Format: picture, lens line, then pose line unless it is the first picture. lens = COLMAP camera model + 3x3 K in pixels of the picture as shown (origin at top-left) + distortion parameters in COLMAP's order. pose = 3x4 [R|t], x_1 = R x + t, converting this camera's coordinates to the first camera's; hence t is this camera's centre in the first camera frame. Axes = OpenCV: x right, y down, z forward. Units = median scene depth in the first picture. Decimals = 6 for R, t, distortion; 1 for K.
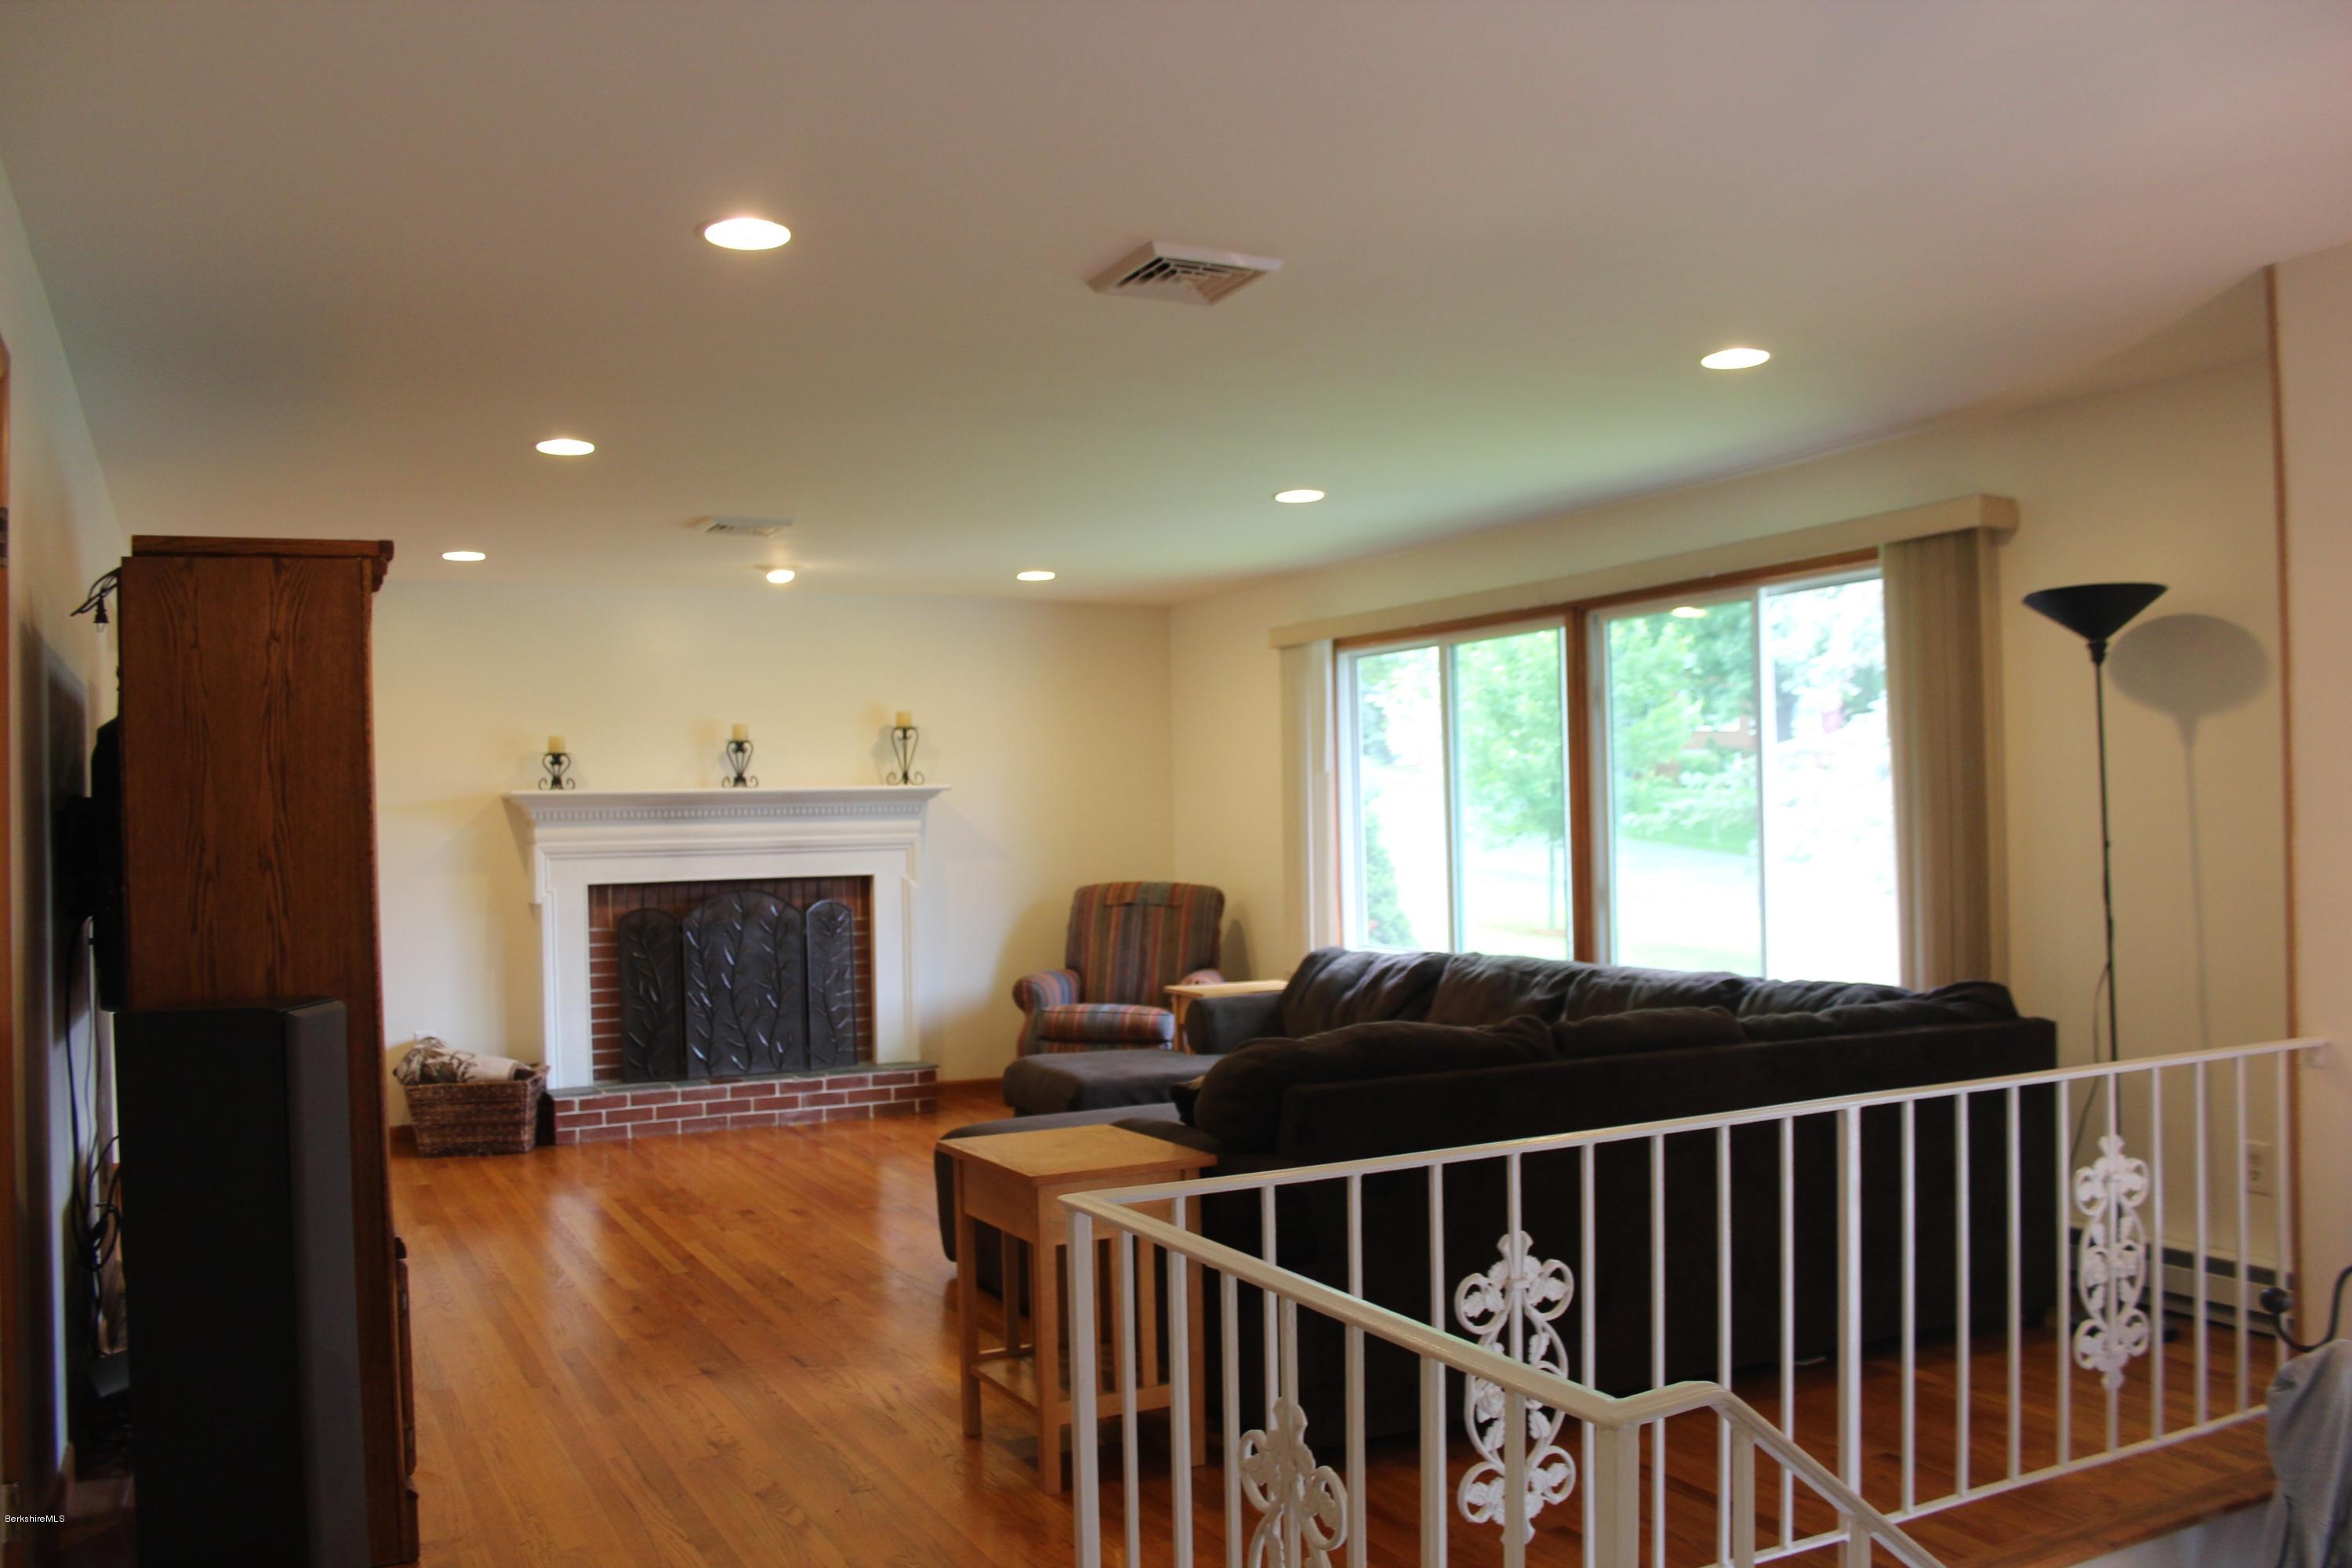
lens RADIAL K [[1974.3, 0, 1191.5], [0, 1974.3, 779.0], [0, 0, 1]] dist [-0.147080, 0.130945]
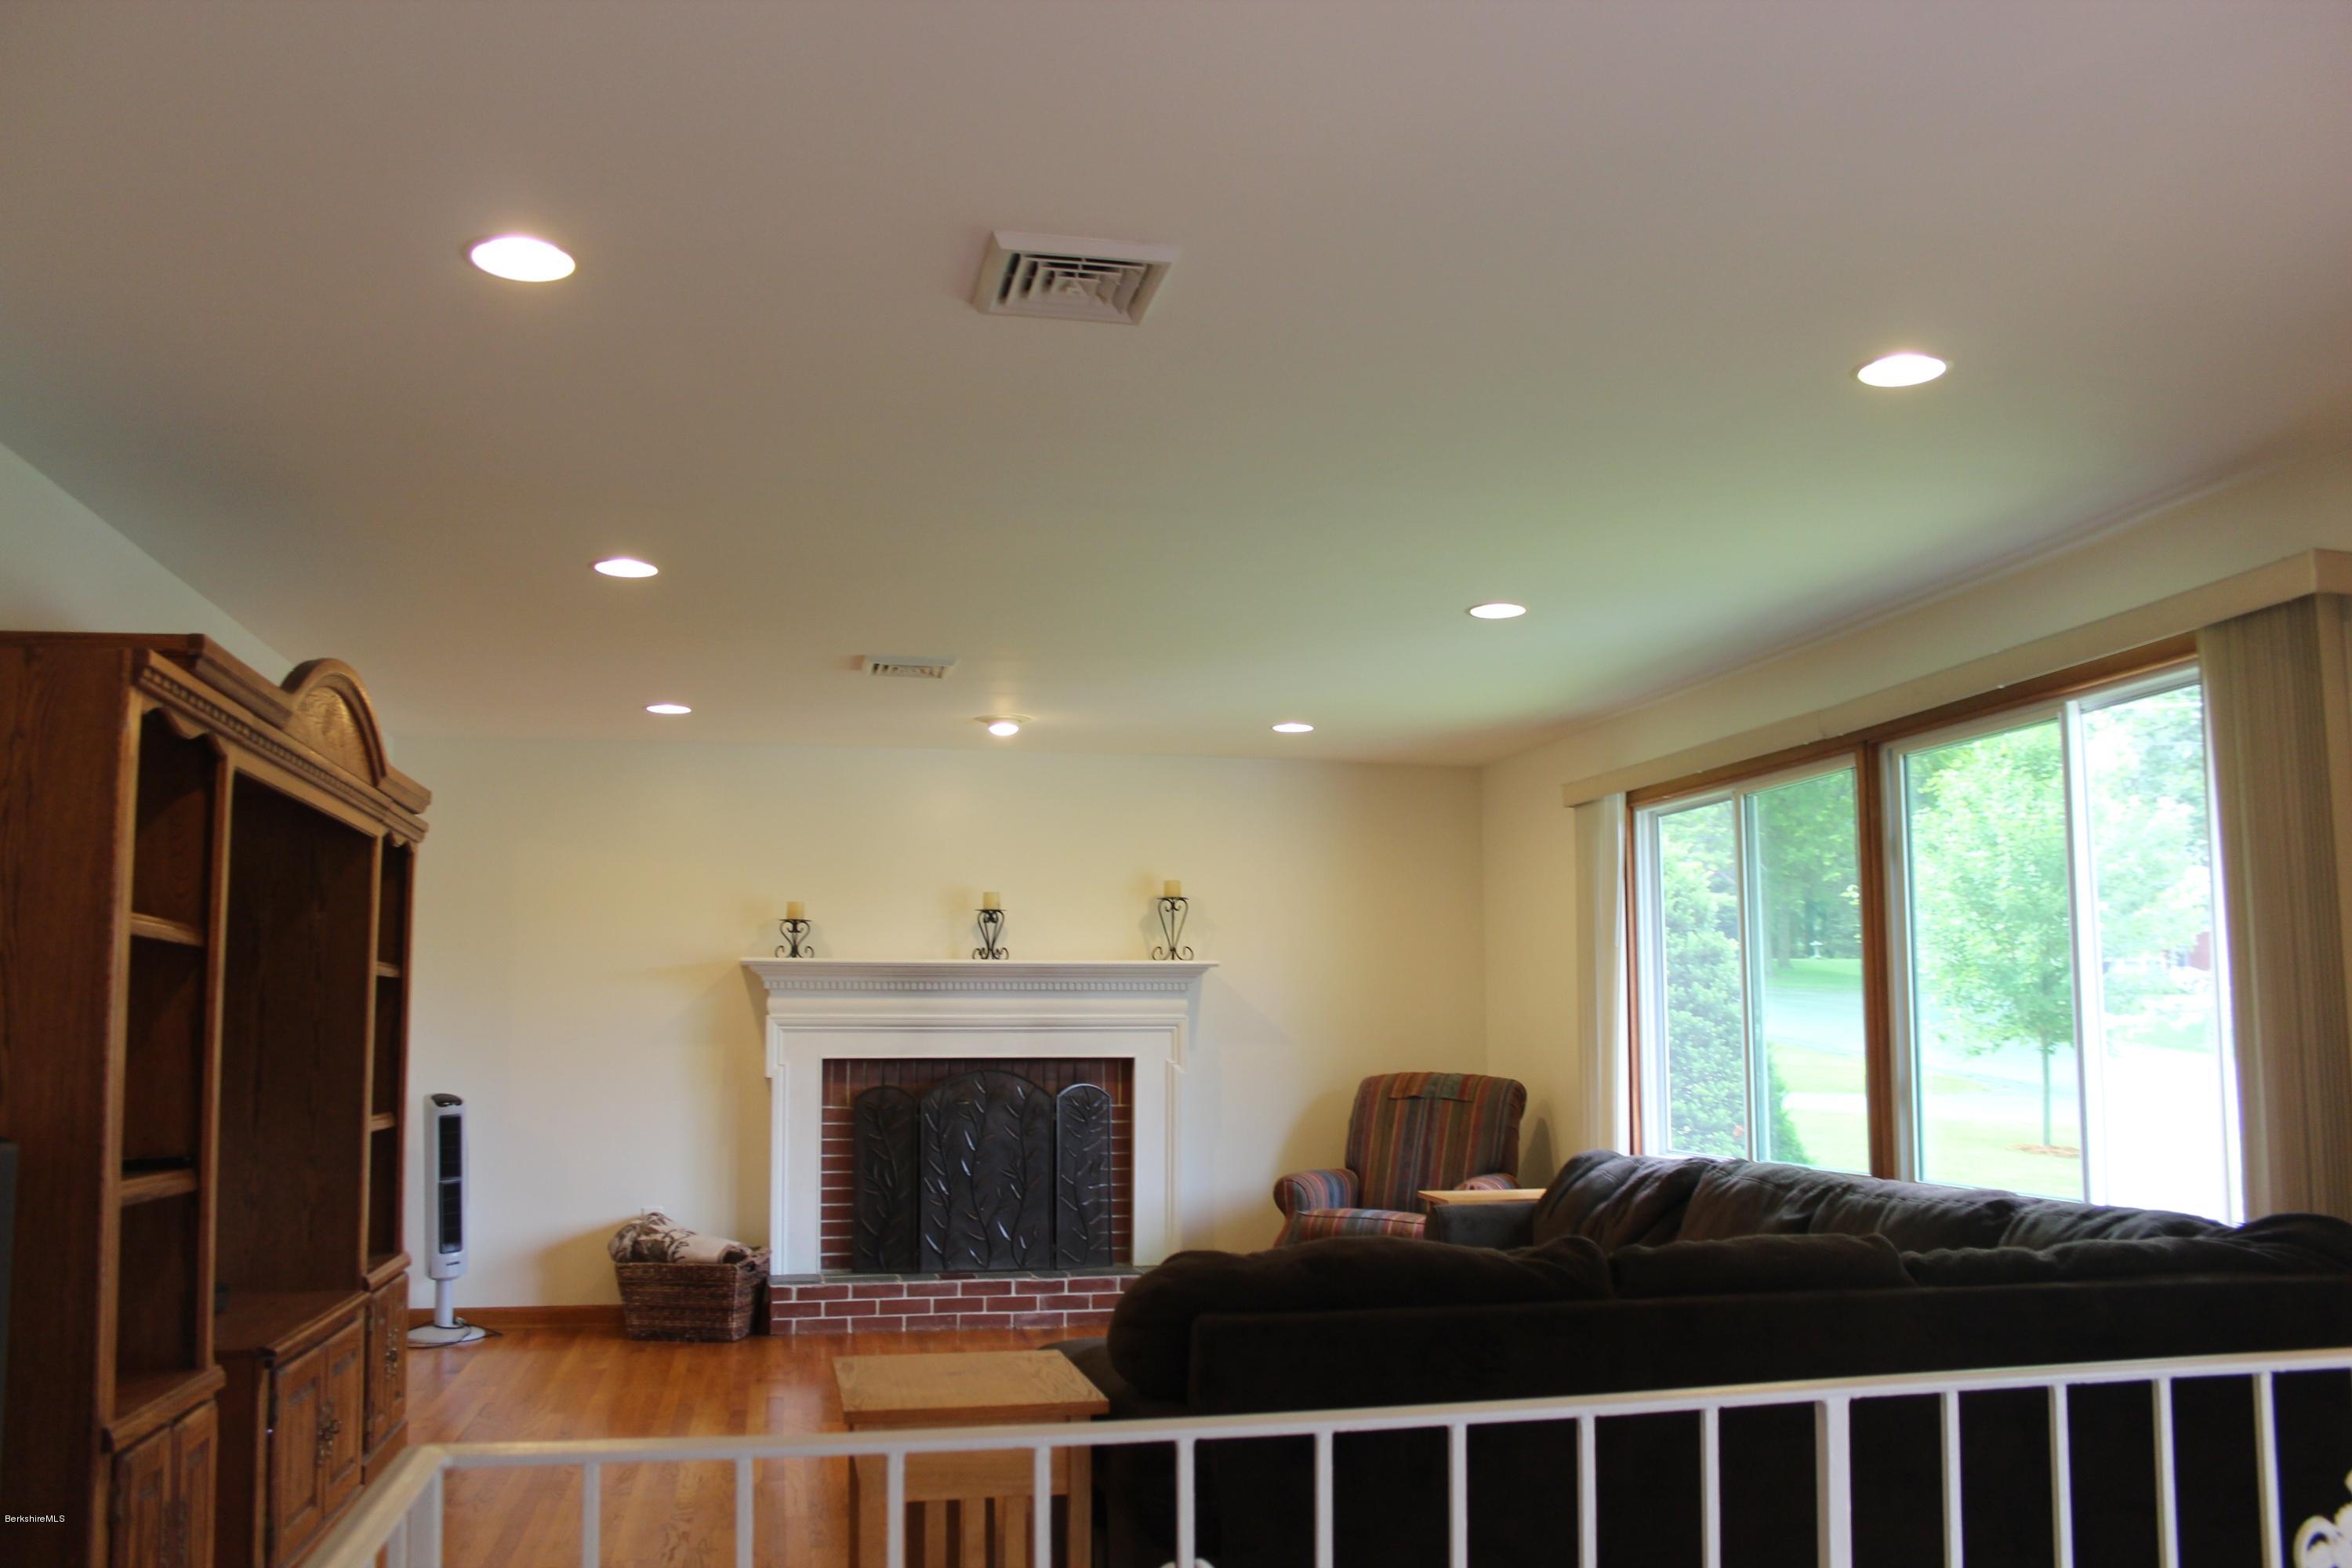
lens RADIAL K [[1974.3, 0, 1191.5], [0, 1974.3, 779.0], [0, 0, 1]] dist [-0.147080, 0.130945]
pose [[0.964218, -0.013523, -0.264764, 0.116023], [-0.013944, 0.994729, -0.101587, 0.013061], [0.264742, 0.101644, 0.958947, 0.120602]]
